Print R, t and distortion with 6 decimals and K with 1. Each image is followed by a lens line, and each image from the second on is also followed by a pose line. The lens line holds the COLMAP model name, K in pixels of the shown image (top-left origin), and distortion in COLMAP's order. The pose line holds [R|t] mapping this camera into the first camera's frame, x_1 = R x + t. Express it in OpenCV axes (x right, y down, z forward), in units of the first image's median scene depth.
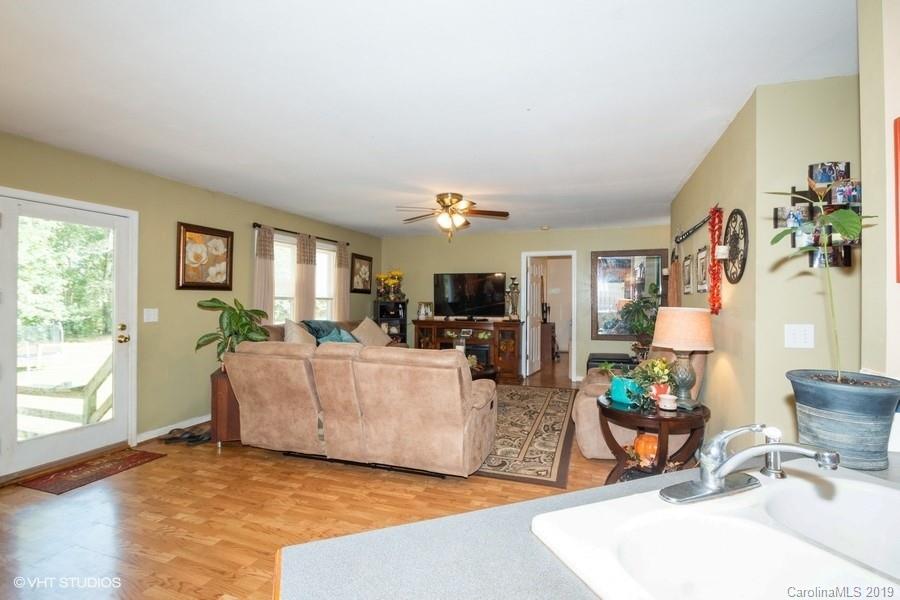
lens RADIAL K [[416.5, 0, 450.0], [0, 416.5, 300.0], [0, 0, 1]] dist [-0.001018, -0.000351]
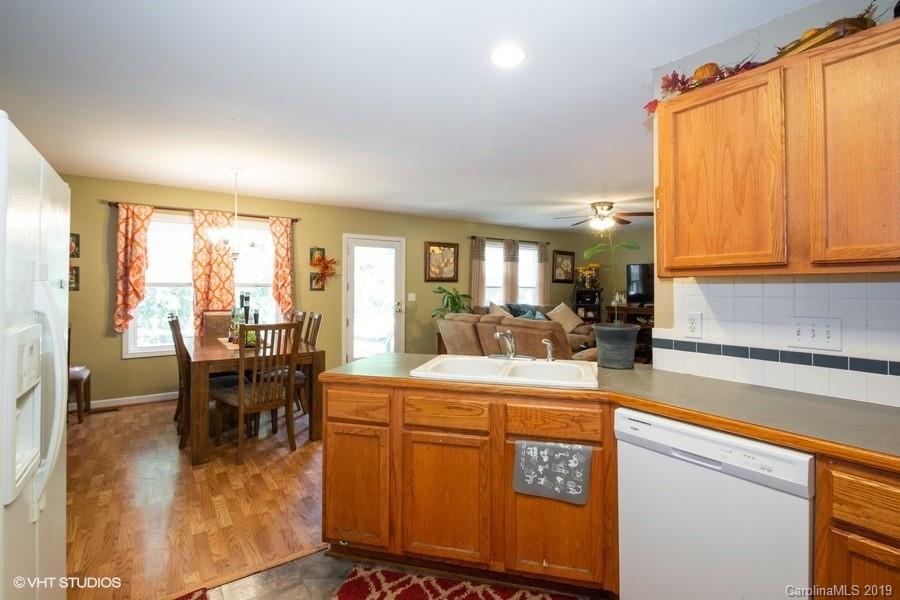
lens RADIAL K [[421.8, 0, 450.7], [0, 421.8, 283.0], [0, 0, 1]] dist [-0.000454, -0.000237]
pose [[0.812499, -0.008797, -0.582896, 0.285002], [0.000246, 0.999891, -0.014747, 0.002325], [0.582962, 0.011838, 0.812413, -0.213172]]
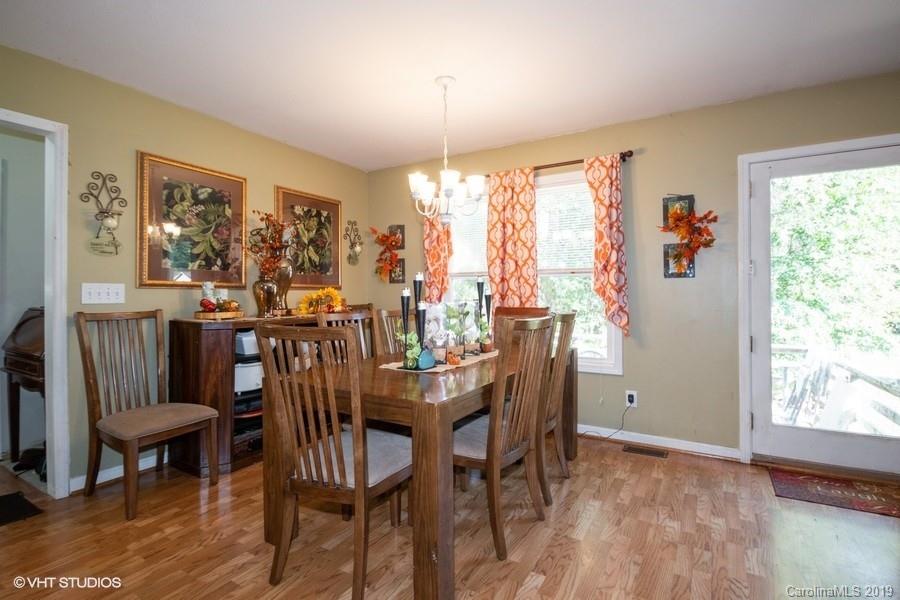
lens RADIAL K [[421.8, 0, 450.7], [0, 421.8, 283.0], [0, 0, 1]] dist [-0.000454, -0.000237]
pose [[-0.187810, -0.024597, -0.981897, 0.014936], [0.003721, 0.999661, -0.025754, 0.023963], [0.982198, -0.008491, -0.187655, 0.224814]]
